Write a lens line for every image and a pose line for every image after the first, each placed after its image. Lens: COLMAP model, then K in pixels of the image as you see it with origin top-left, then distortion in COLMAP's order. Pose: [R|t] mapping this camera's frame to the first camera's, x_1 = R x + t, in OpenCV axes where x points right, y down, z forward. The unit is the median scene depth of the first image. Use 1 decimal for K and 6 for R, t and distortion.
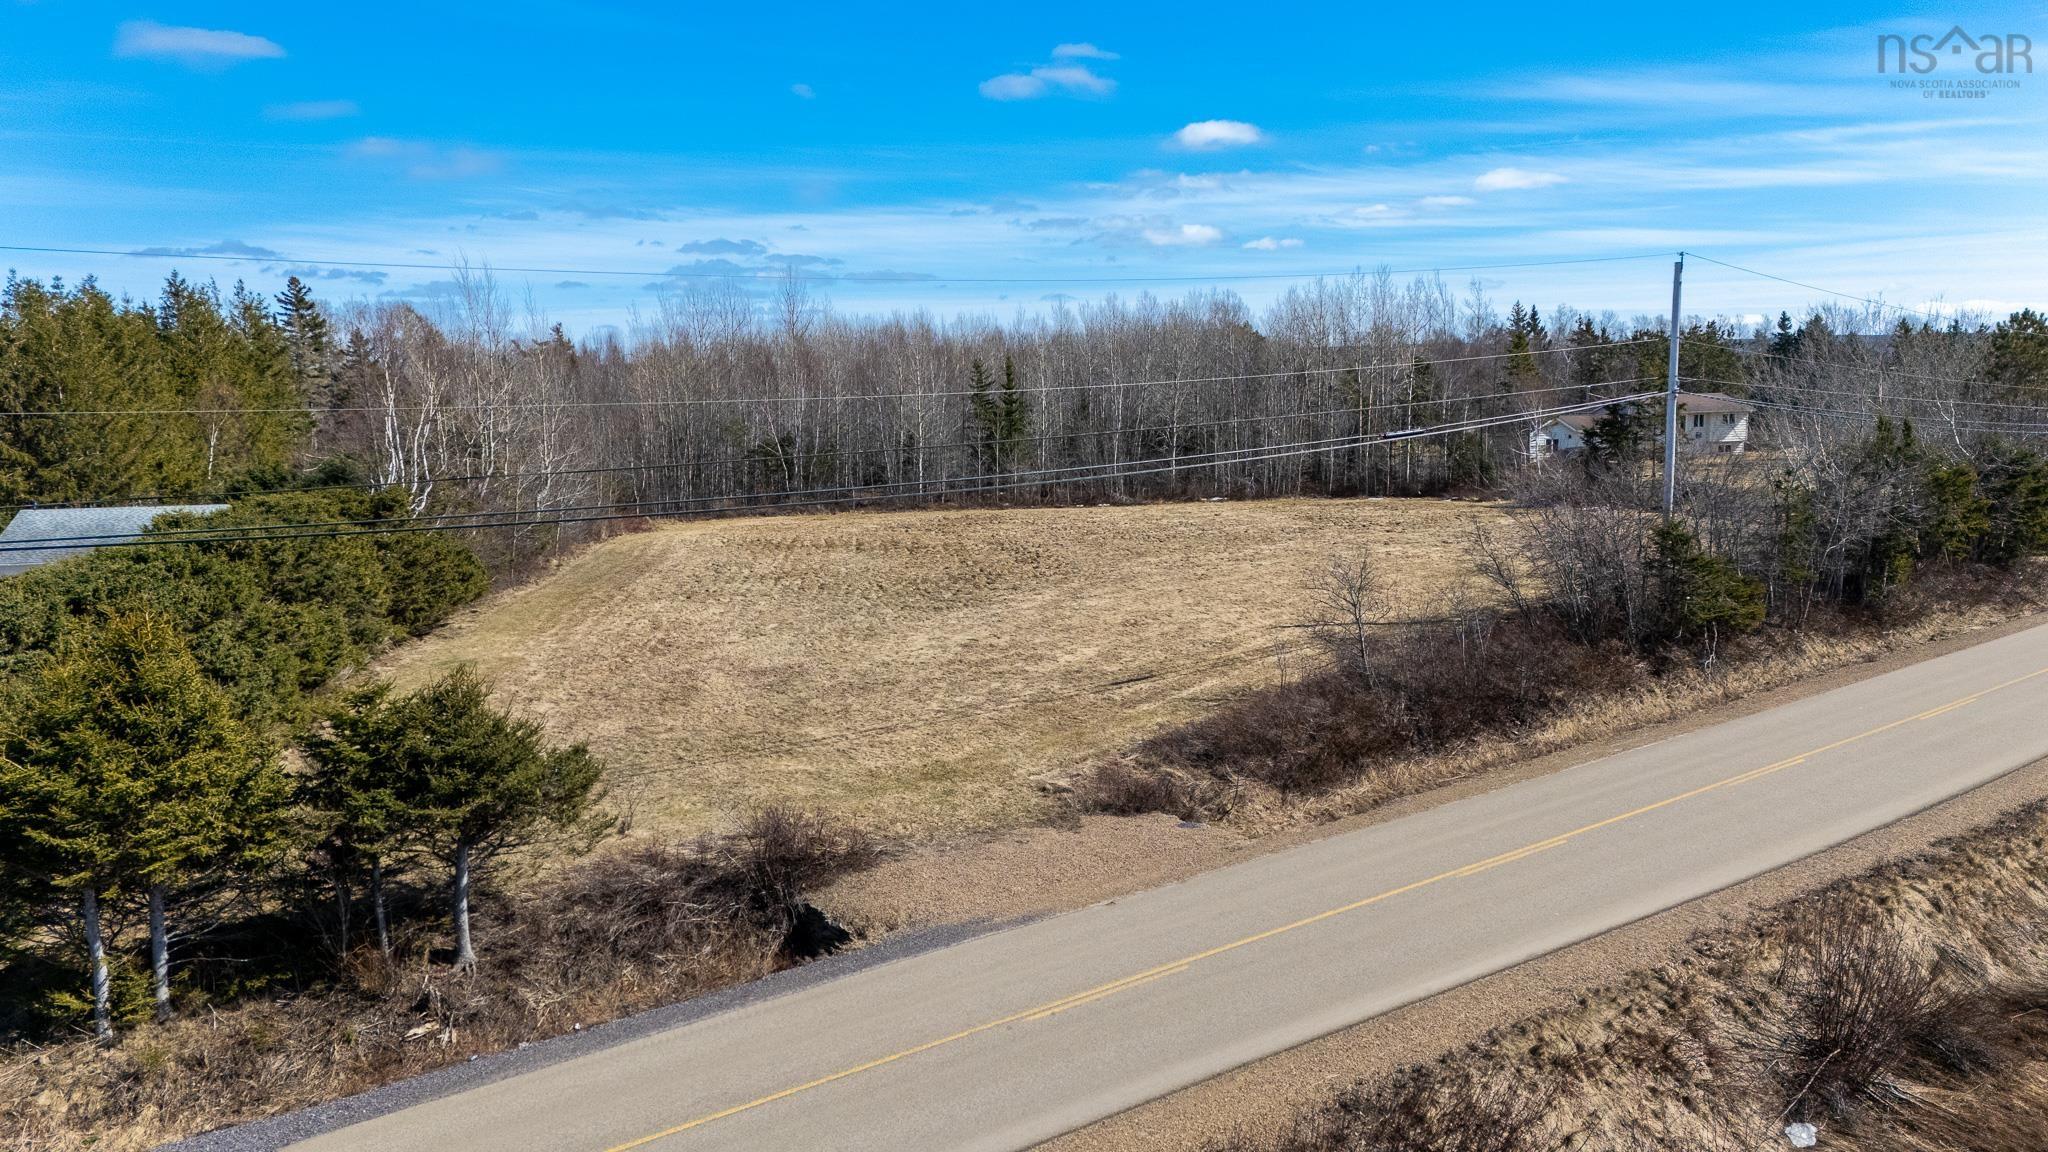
lens RADIAL K [[1486.3, 0, 1026.1], [0, 1486.3, 565.5], [0, 0, 1]] dist [0.075890, -0.061610]
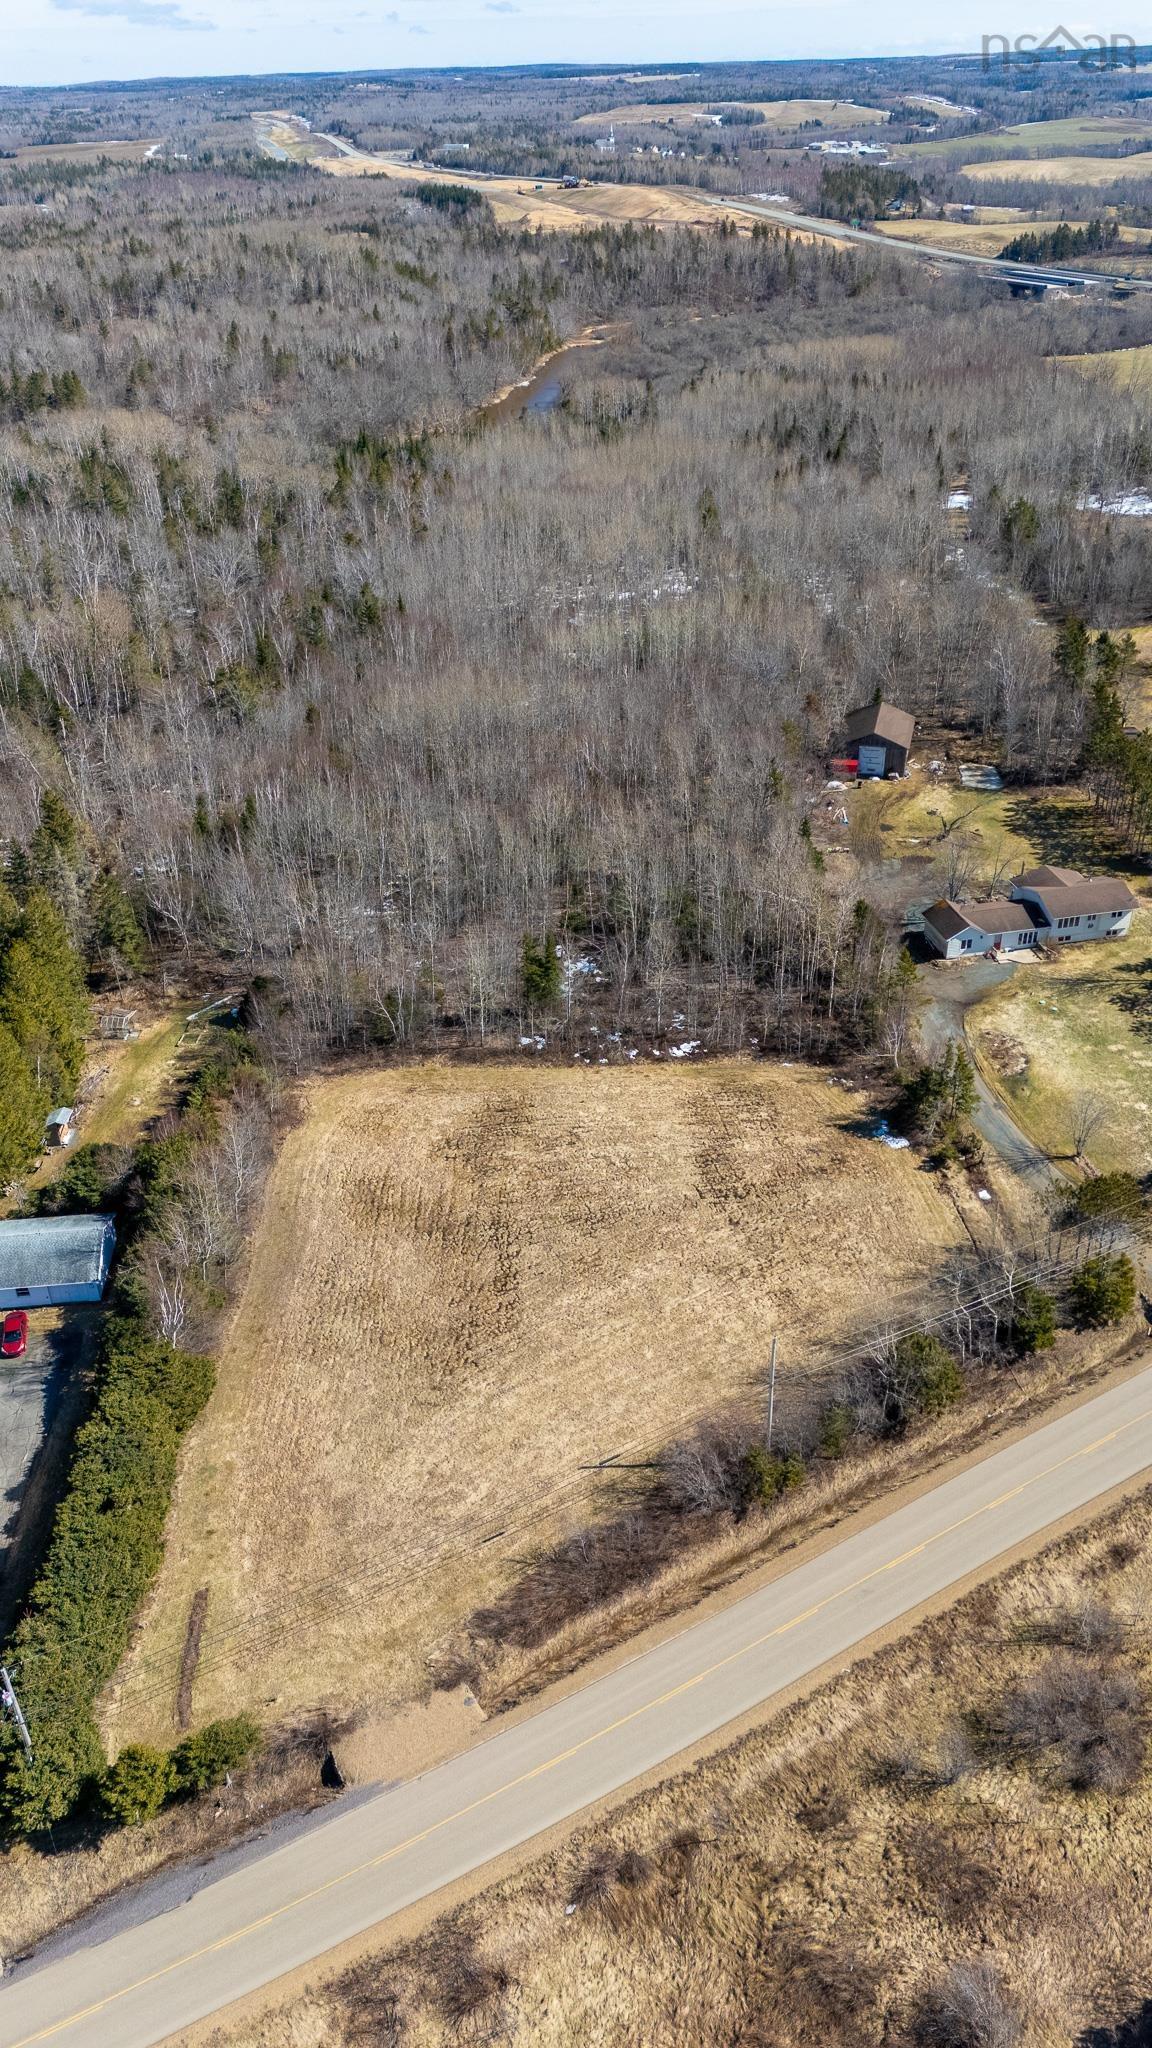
lens RADIAL K [[1486.3, 0, 573.2], [0, 1486.3, 1012.7], [0, 0, 1]] dist [0.075890, -0.061610]
pose [[0.994085, 0.056090, -0.093003, 0.624981], [-0.012738, 0.910623, 0.413041, -2.757122], [0.107858, -0.409413, 0.905951, -1.306282]]
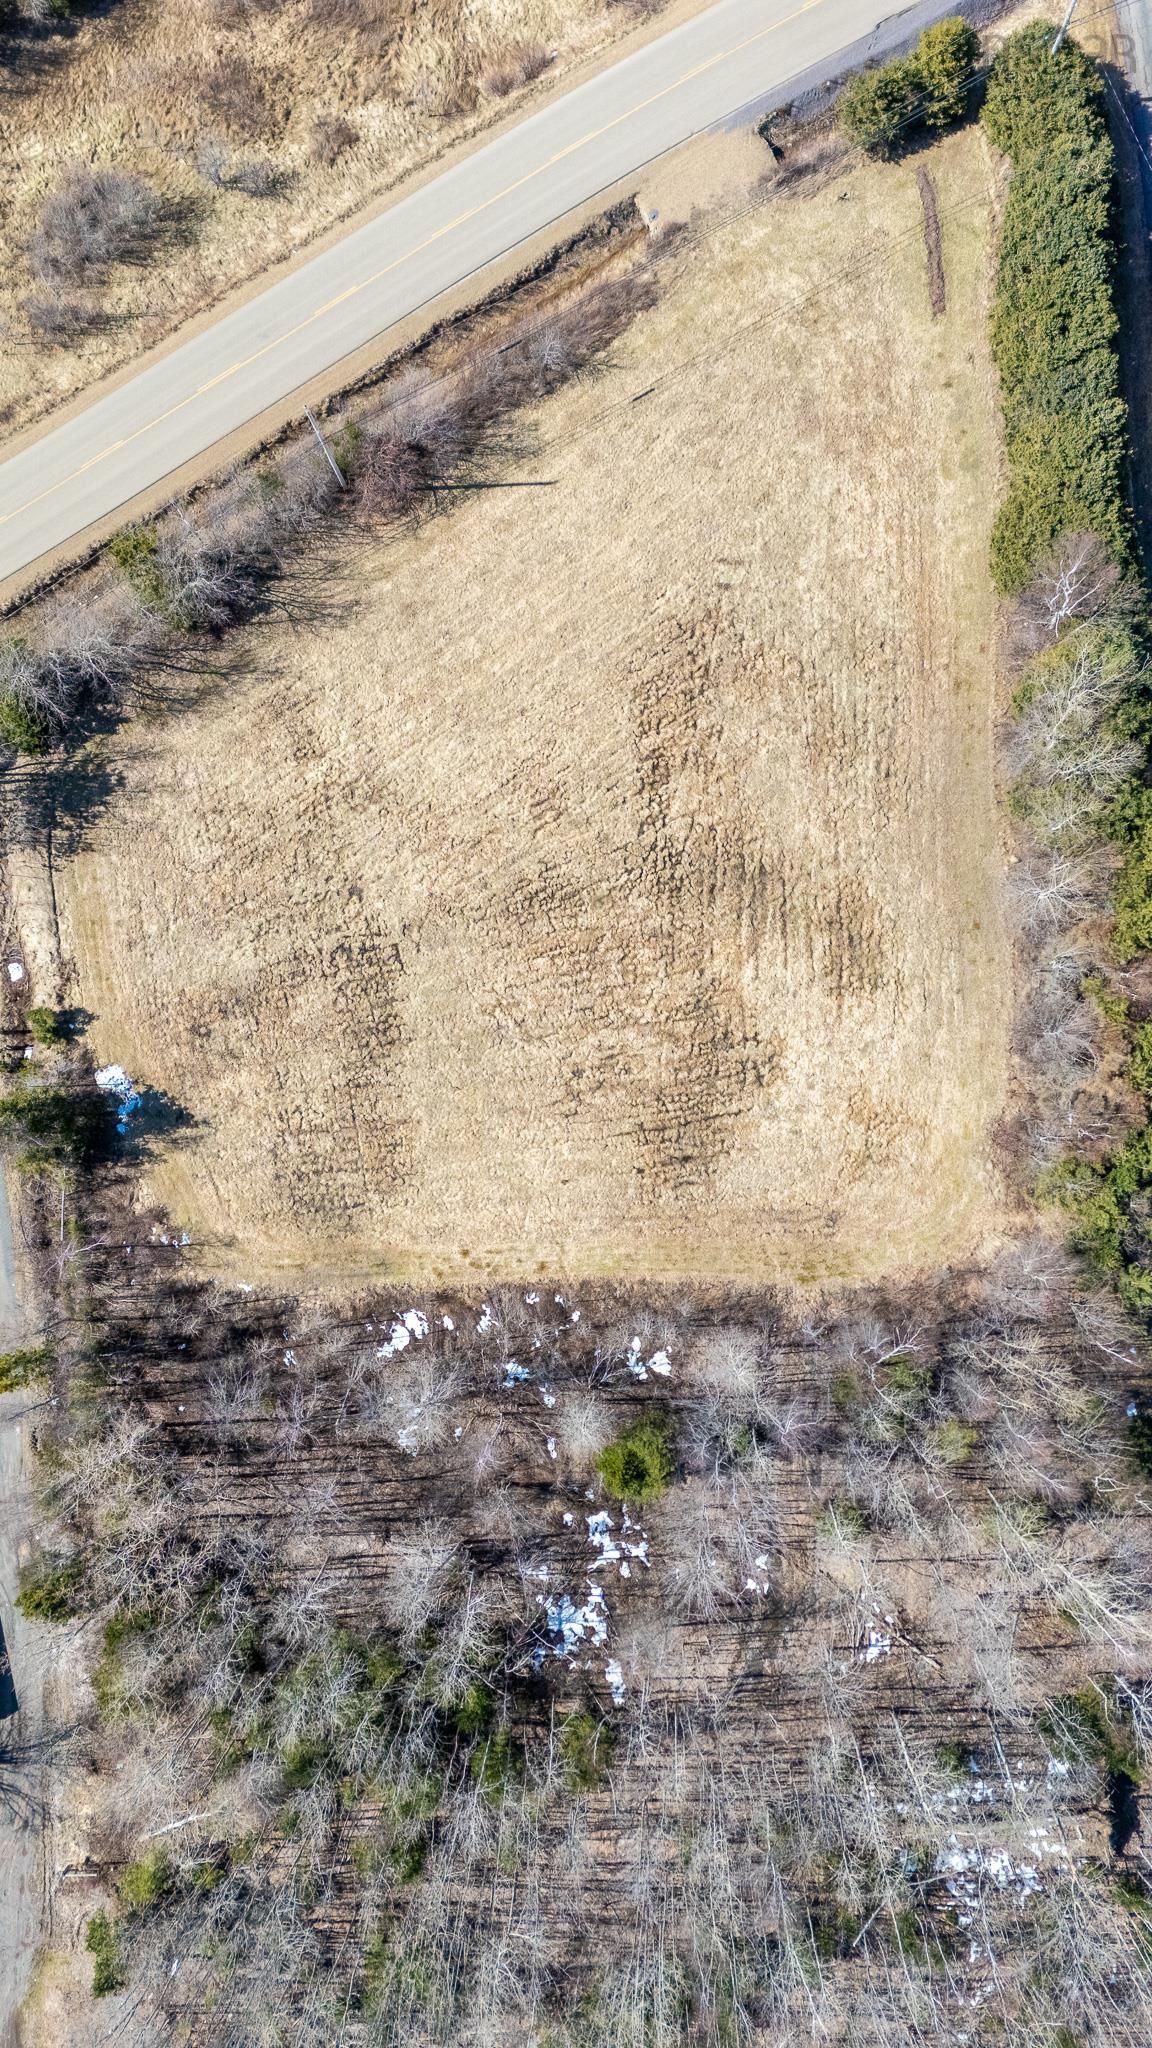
lens RADIAL K [[1486.3, 0, 581.8], [0, 1486.3, 1038.8], [0, 0, 1]] dist [0.075890, -0.061610]
pose [[-0.994180, -0.082697, 0.069046, -0.114779], [0.077254, -0.100567, 0.991926, -3.759302], [-0.075086, 0.991488, 0.106370, 2.896408]]
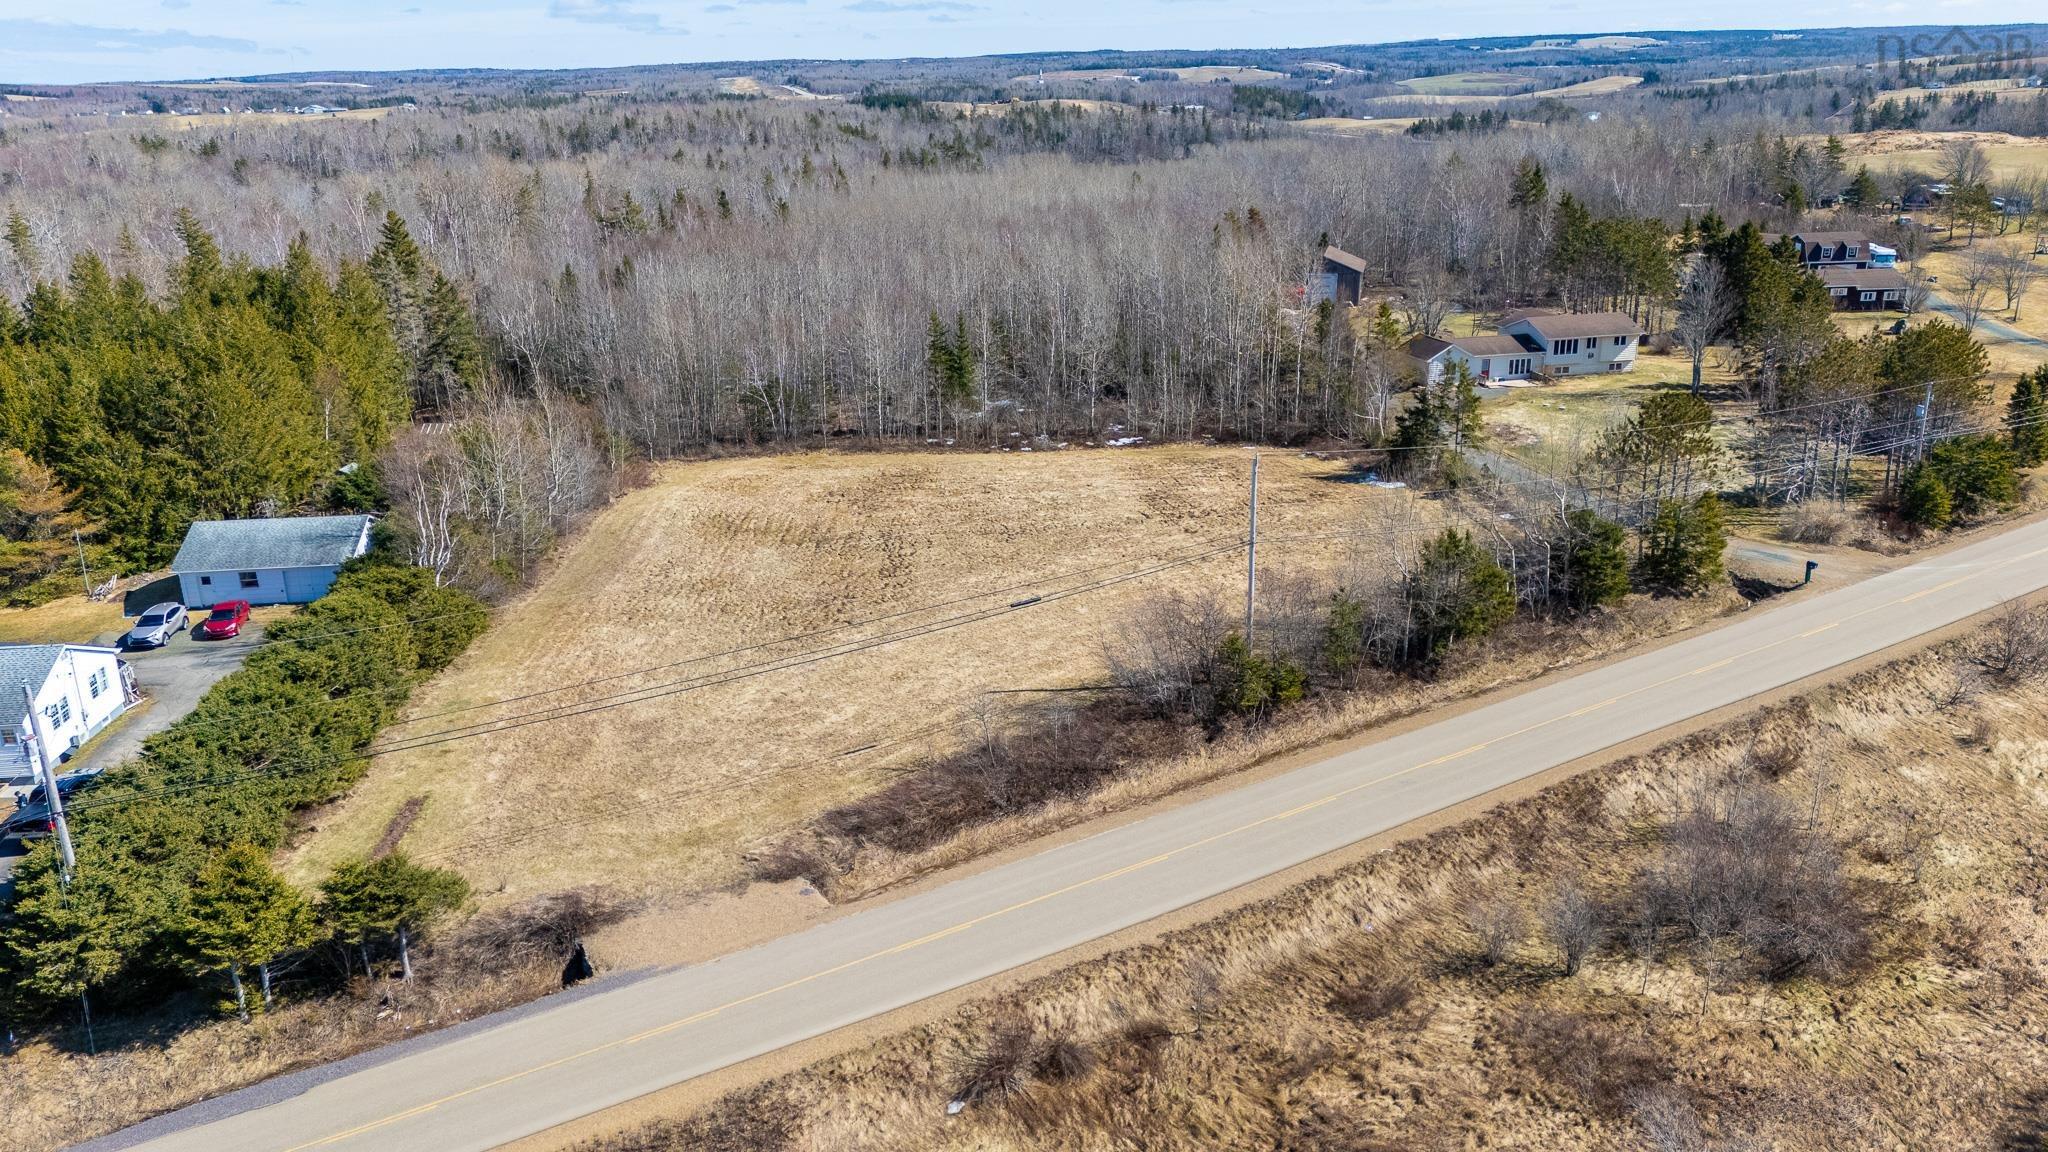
lens RADIAL K [[1486.3, 0, 1025.7], [0, 1486.3, 571.9], [0, 0, 1]] dist [0.075890, -0.061610]
pose [[0.995272, 0.030329, -0.092276, 0.667466], [-0.011676, 0.980469, 0.196324, -0.718745], [0.096428, -0.194319, 0.976187, -0.868131]]
